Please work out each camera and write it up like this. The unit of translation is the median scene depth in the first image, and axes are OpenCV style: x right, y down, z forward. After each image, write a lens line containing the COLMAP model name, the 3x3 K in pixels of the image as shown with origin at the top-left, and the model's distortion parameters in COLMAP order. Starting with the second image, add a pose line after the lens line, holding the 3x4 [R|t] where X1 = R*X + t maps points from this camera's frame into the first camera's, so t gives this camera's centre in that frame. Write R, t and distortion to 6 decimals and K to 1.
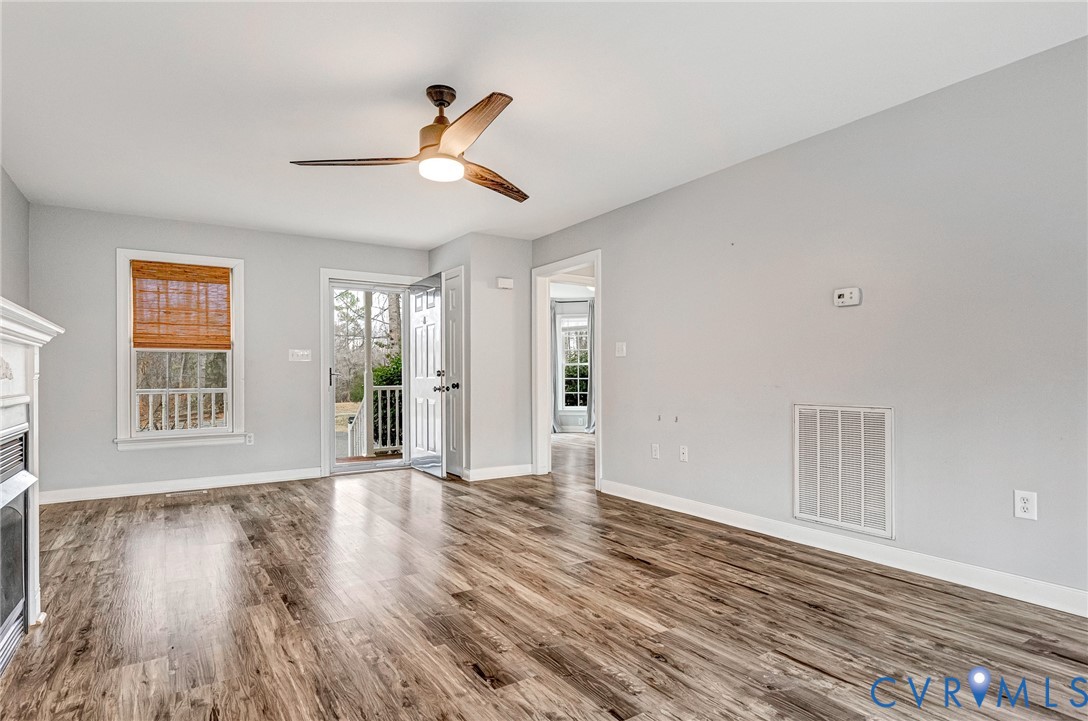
lens RADIAL K [[586.5, 0, 543.4], [0, 586.5, 379.3], [0, 0, 1]] dist [0.001776, 0.000081]
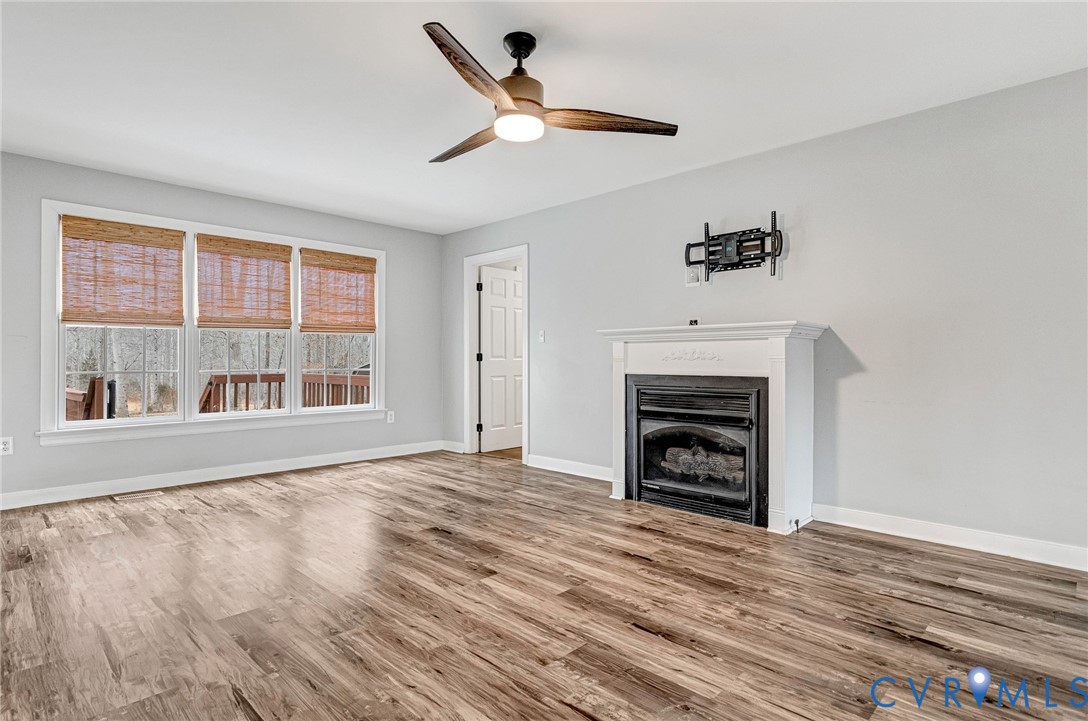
lens RADIAL K [[557.6, 0, 542.8], [0, 557.6, 366.8], [0, 0, 1]] dist [0.007076, 0.000643]
pose [[-0.977186, 0.007750, -0.212242, -0.023164], [0.004531, 0.999867, 0.015645, -0.005326], [0.212335, 0.014327, -0.977092, 1.503750]]
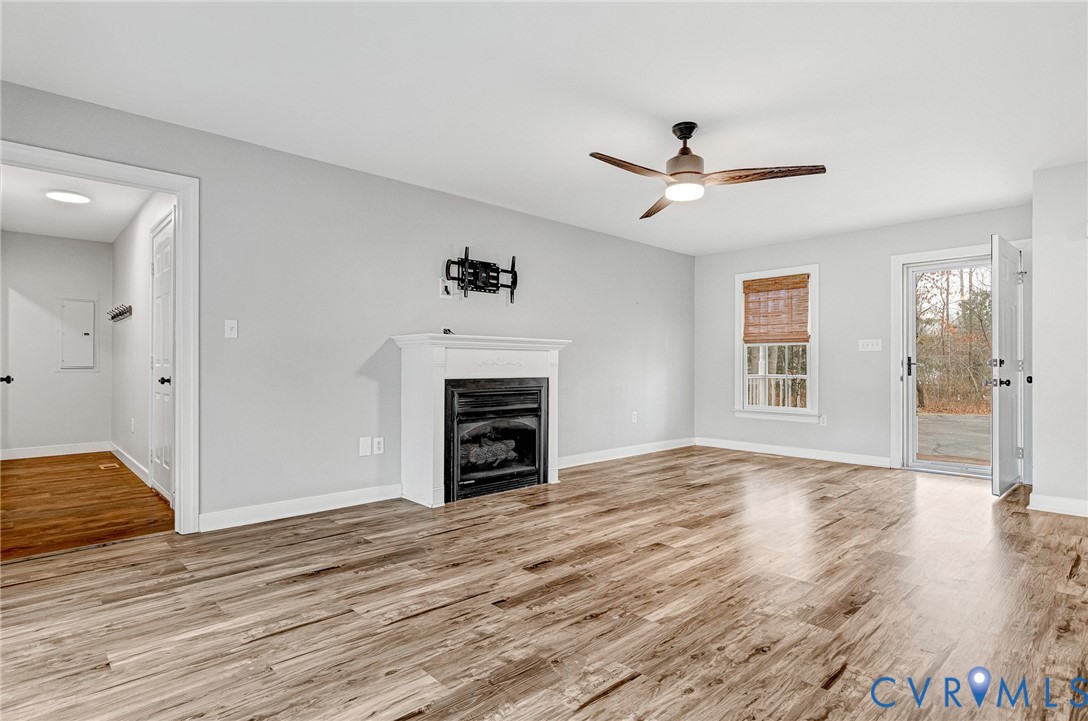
lens RADIAL K [[557.6, 0, 542.8], [0, 557.6, 366.8], [0, 0, 1]] dist [0.007076, 0.000643]
pose [[0.173242, 0.007920, -0.984847, 0.729678], [-0.008893, 0.999939, 0.006477, -0.006103], [0.984839, 0.007636, 0.173302, 0.426384]]
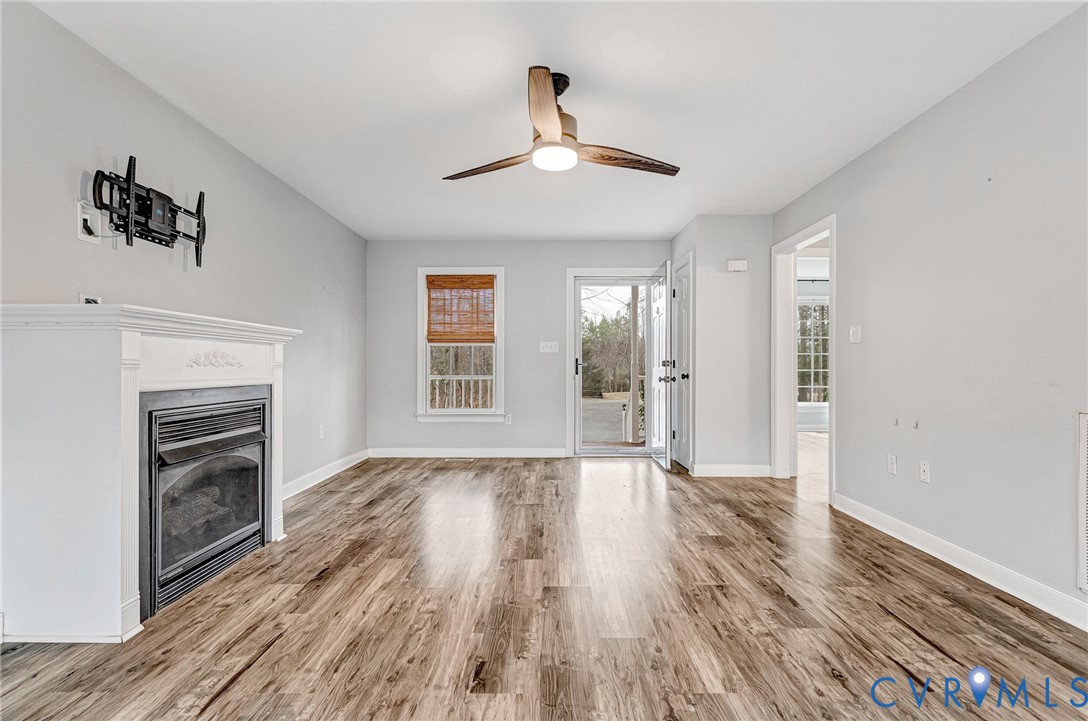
lens RADIAL K [[561.3, 0, 543.4], [0, 561.3, 369.3], [0, 0, 1]] dist [0.002545, -0.000559]
pose [[0.831836, 0.007717, -0.554968, 0.278522], [-0.007660, 0.999968, 0.002423, -0.001633], [0.554968, 0.002235, 0.831868, 0.161810]]
